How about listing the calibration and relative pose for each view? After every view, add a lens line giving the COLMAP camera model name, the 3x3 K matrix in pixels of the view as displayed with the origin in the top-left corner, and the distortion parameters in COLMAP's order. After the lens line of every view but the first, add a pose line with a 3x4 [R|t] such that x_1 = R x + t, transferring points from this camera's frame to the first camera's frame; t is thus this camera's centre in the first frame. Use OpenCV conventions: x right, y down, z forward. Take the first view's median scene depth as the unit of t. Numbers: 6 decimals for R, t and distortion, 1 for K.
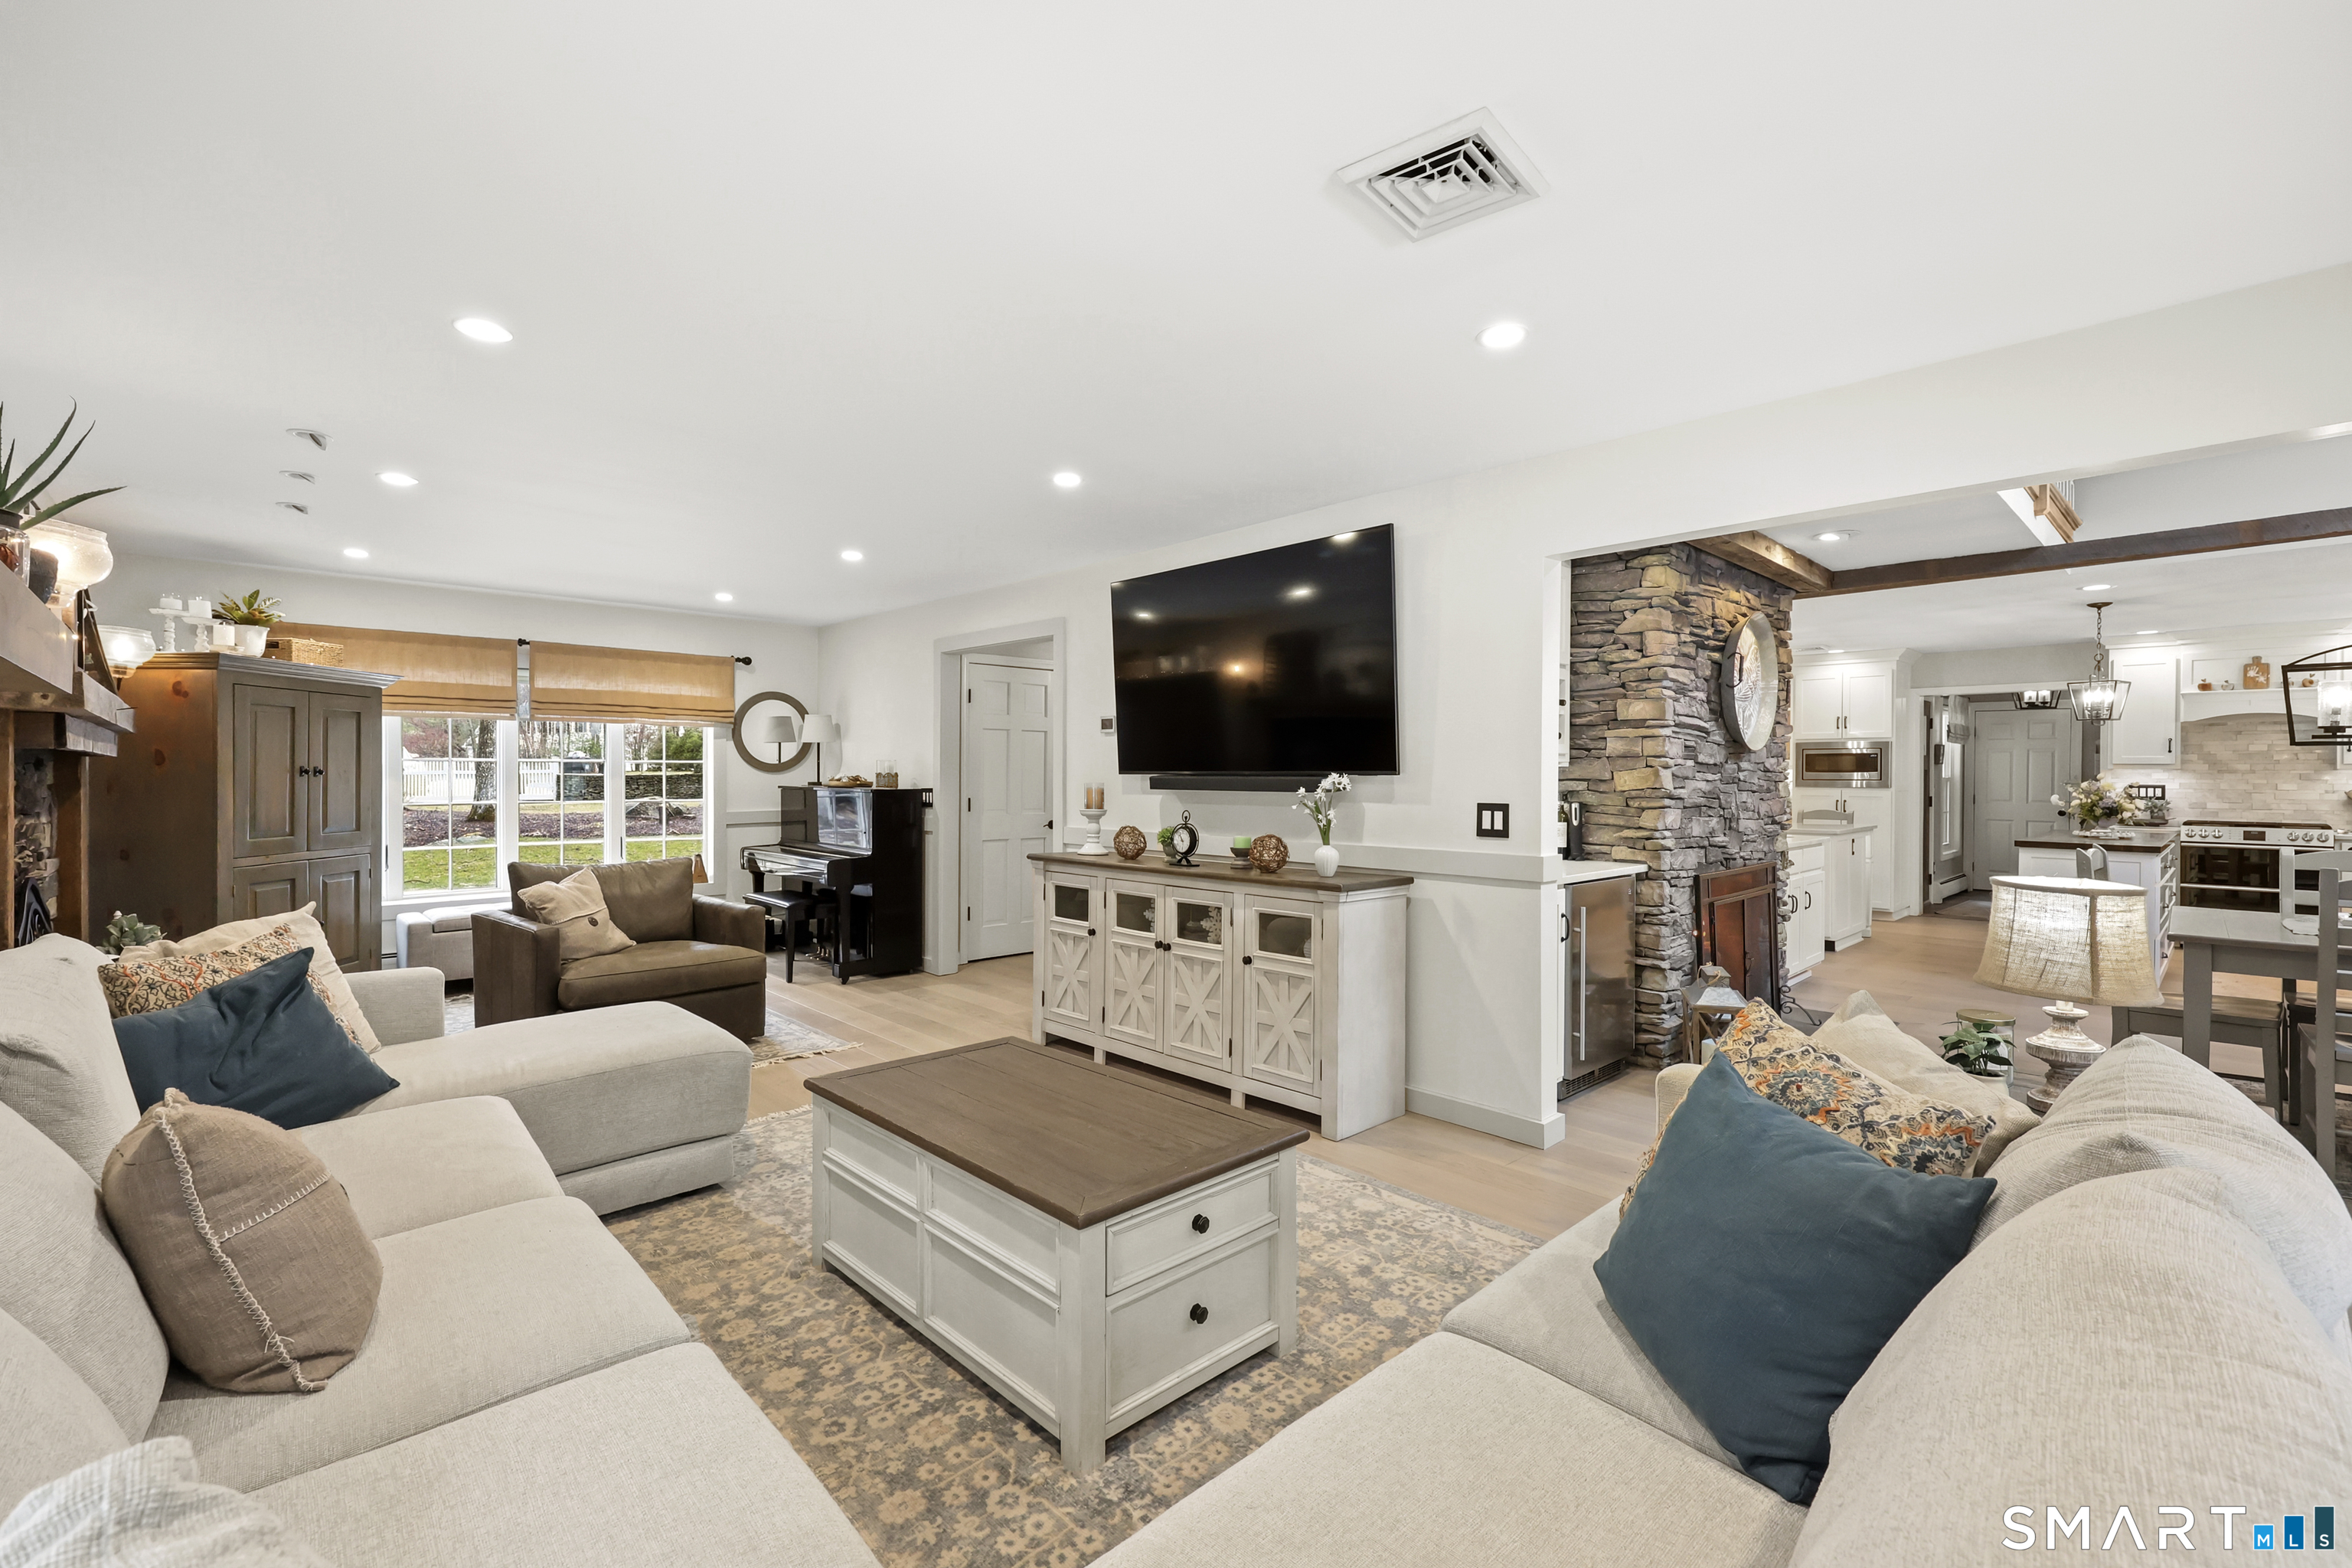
lens RADIAL K [[1005.6, 0, 1174.1], [0, 1005.6, 778.4], [0, 0, 1]] dist [0.005033, 0.000072]
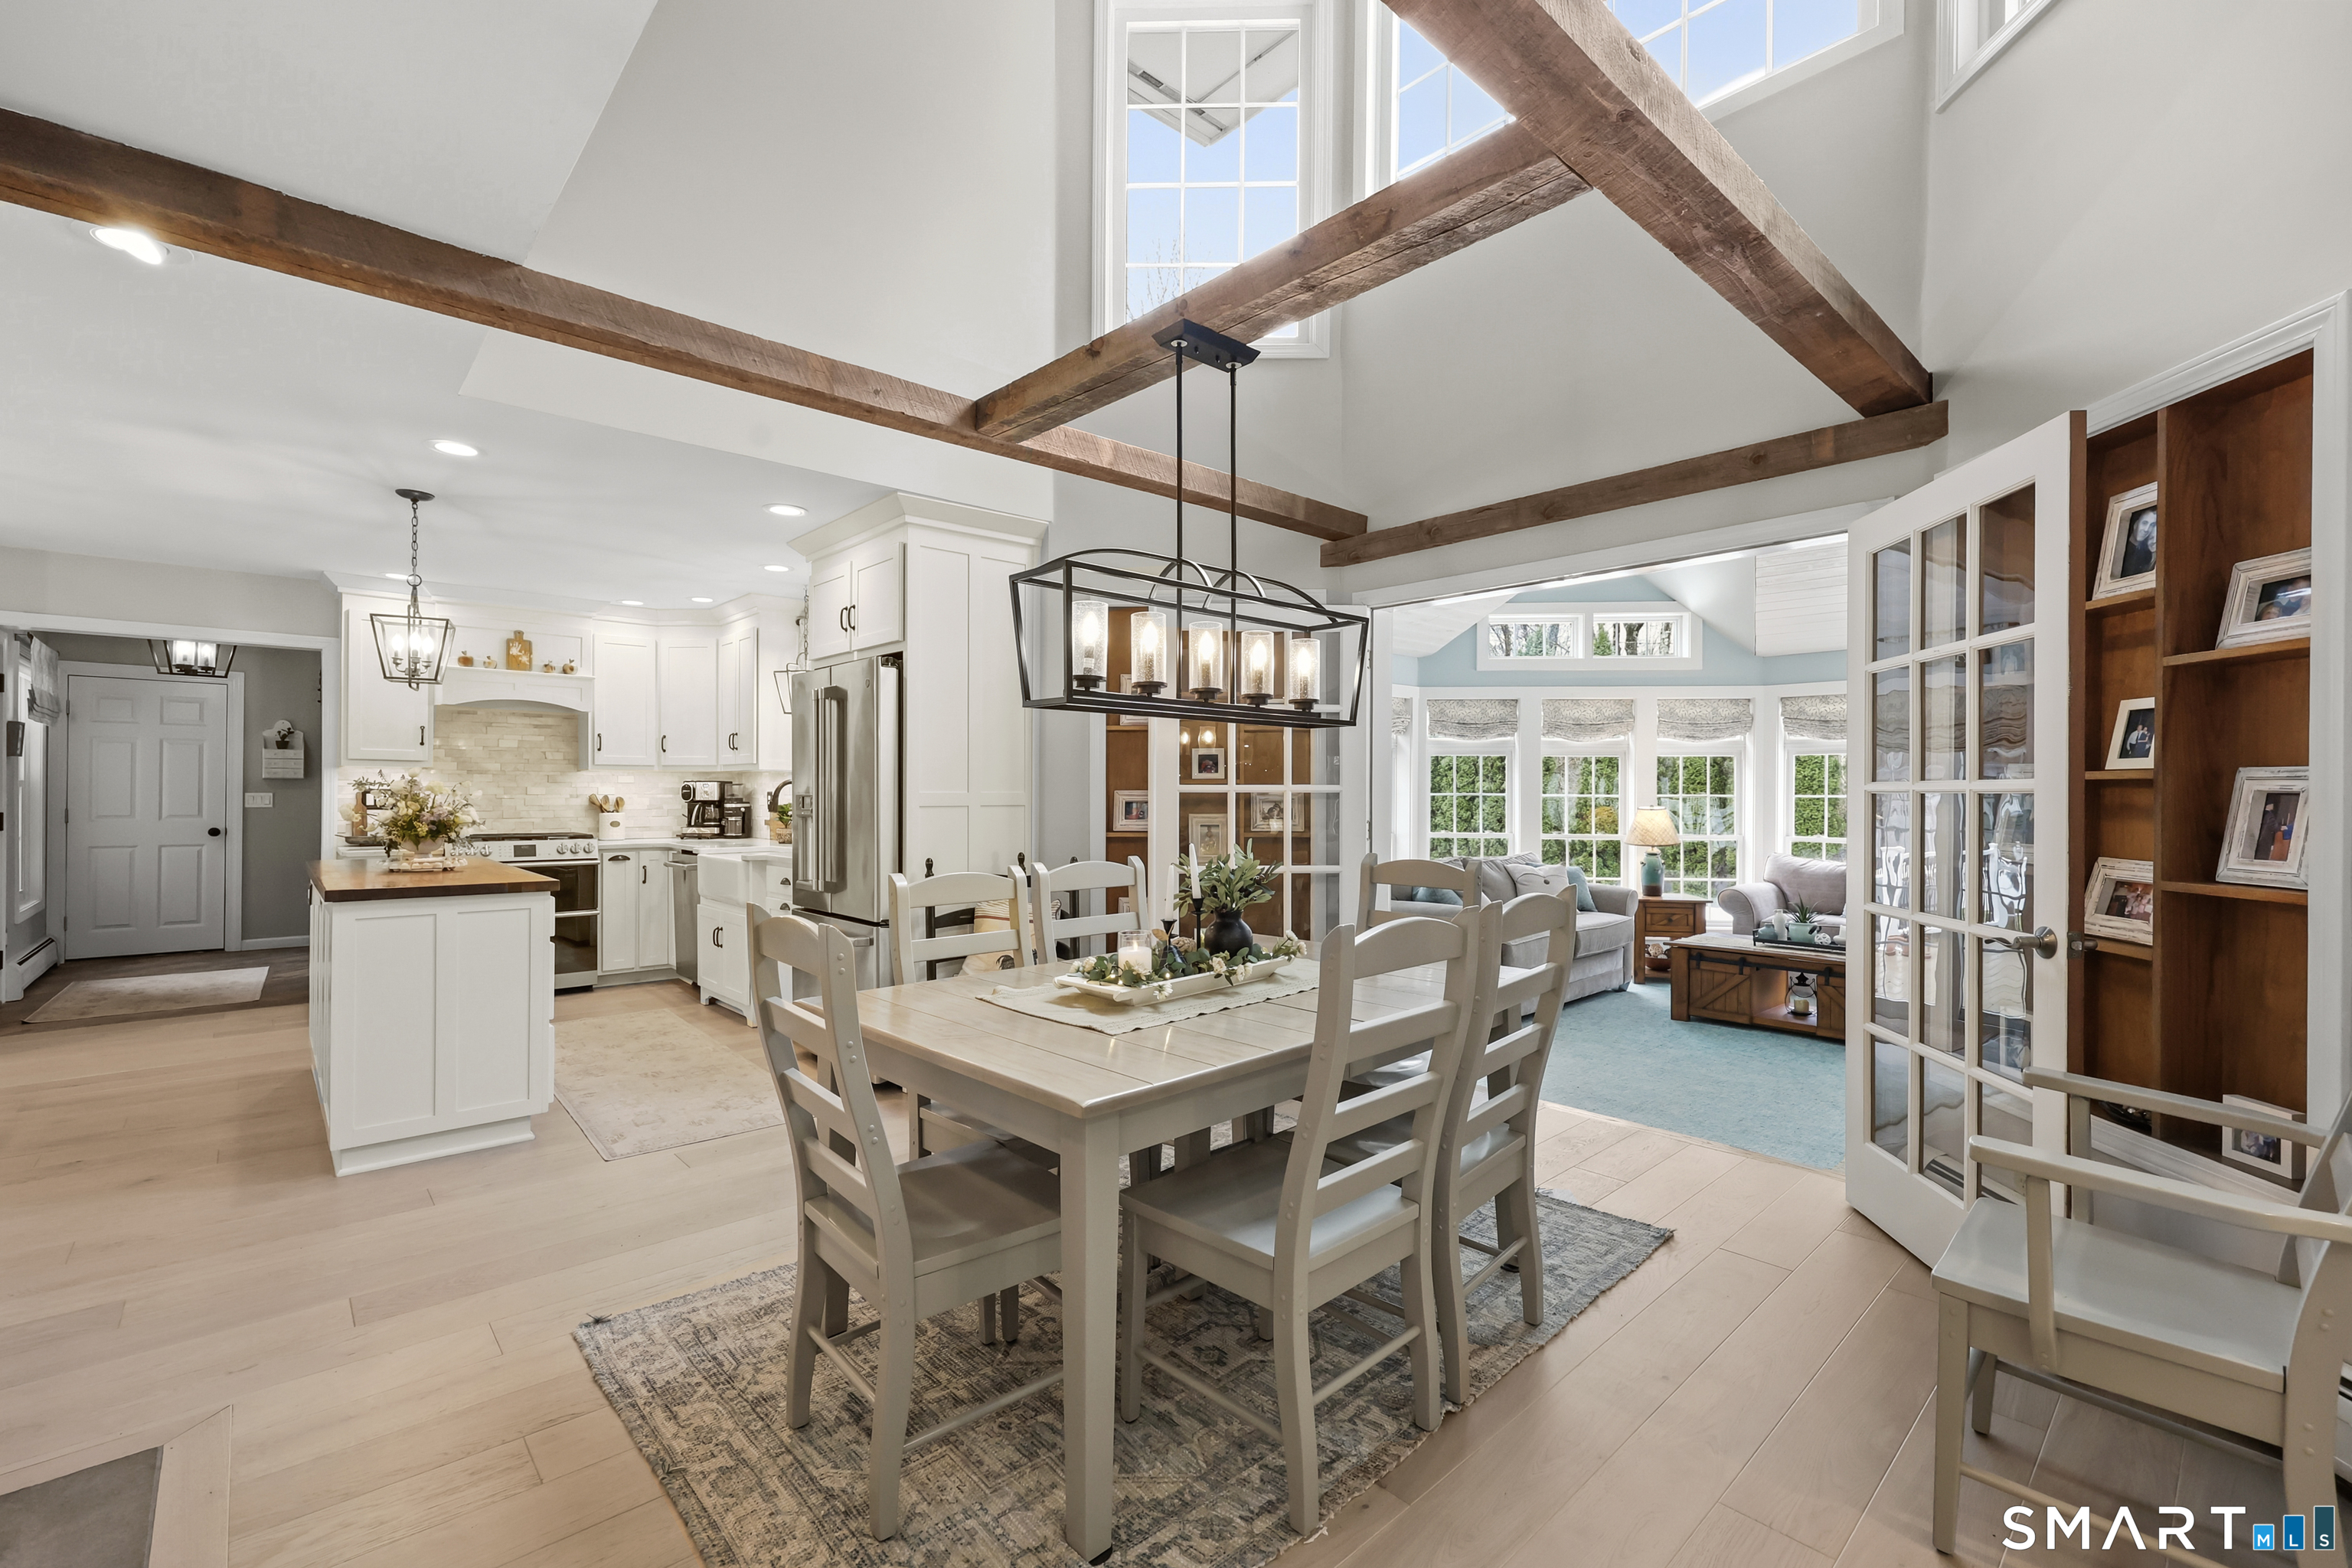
lens RADIAL K [[1005.6, 0, 1199.3], [0, 1005.6, 796.4], [0, 0, 1]] dist [0.005033, 0.000072]
pose [[0.002261, -0.007808, 0.999967, 0.247536], [0.002772, 0.999966, 0.007802, 0.007913], [-0.999994, 0.002755, 0.002283, 0.432286]]
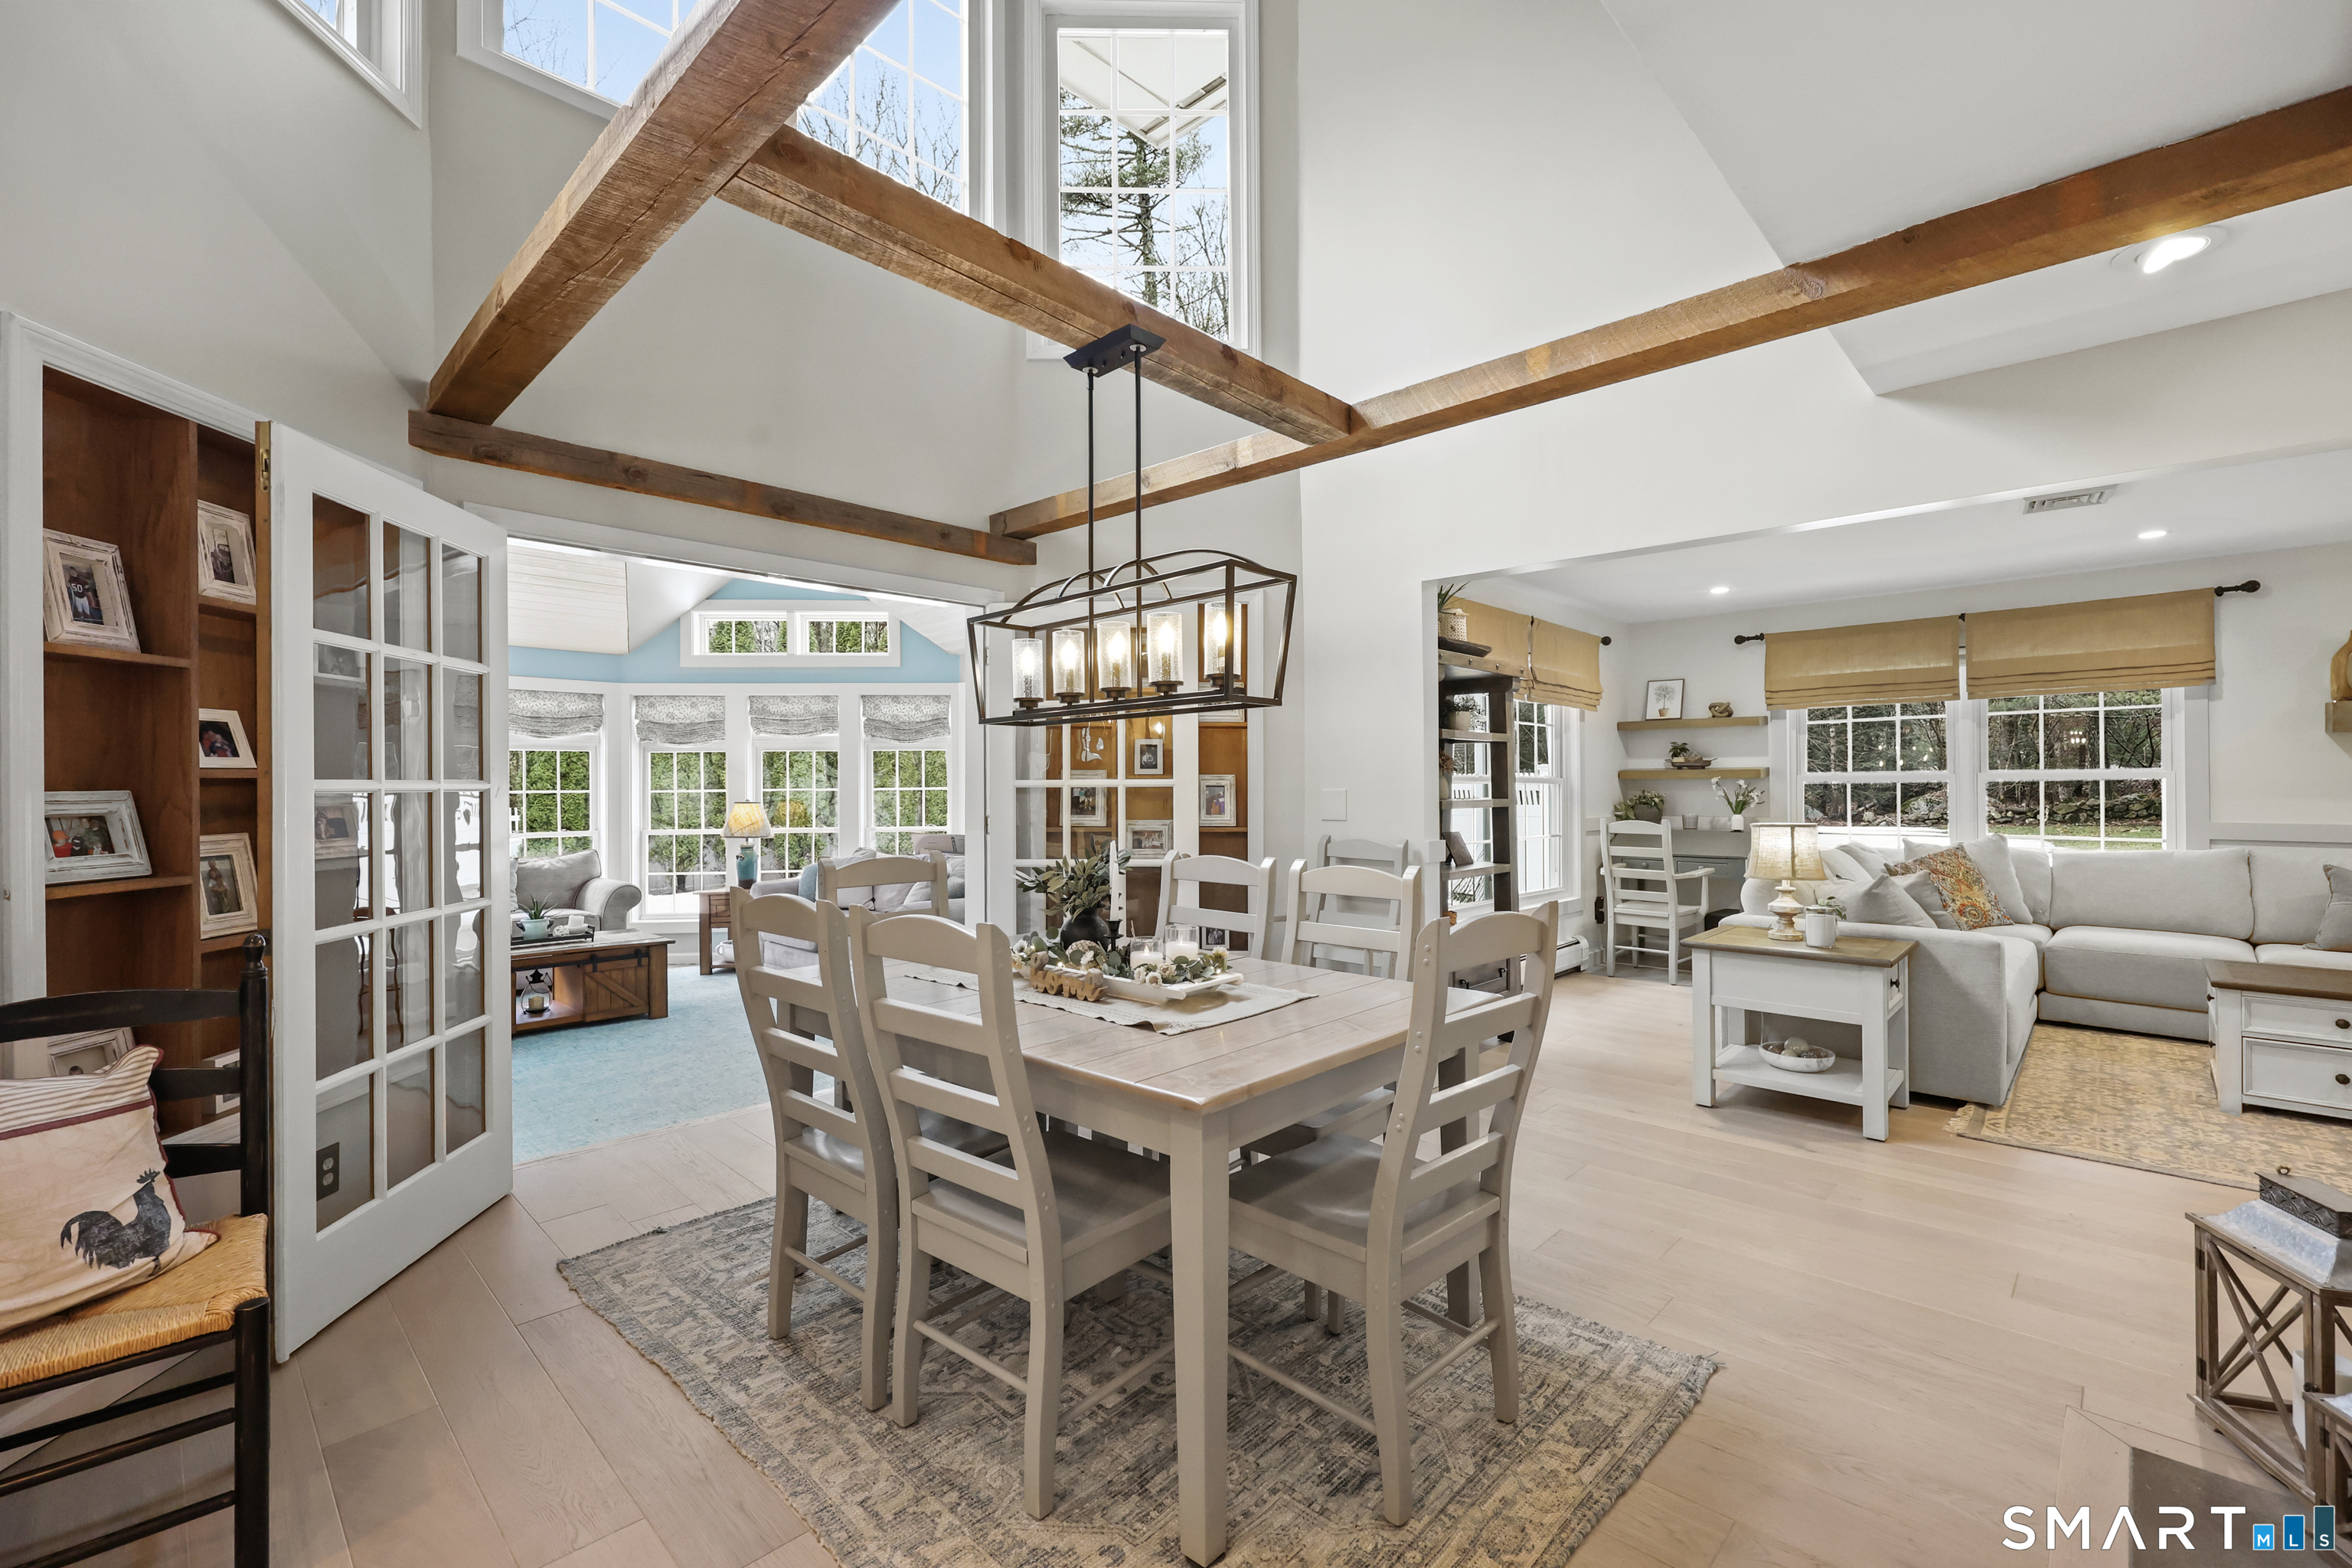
lens RADIAL K [[1000.3, 0, 1180.9], [0, 1000.3, 777.3], [0, 0, 1]] dist [-0.002206, -0.001818]
pose [[-0.998564, 0.002347, -0.053517, 0.307799], [0.002414, 0.999996, -0.001195, 0.007552], [0.053514, -0.001323, -0.998566, 0.493689]]
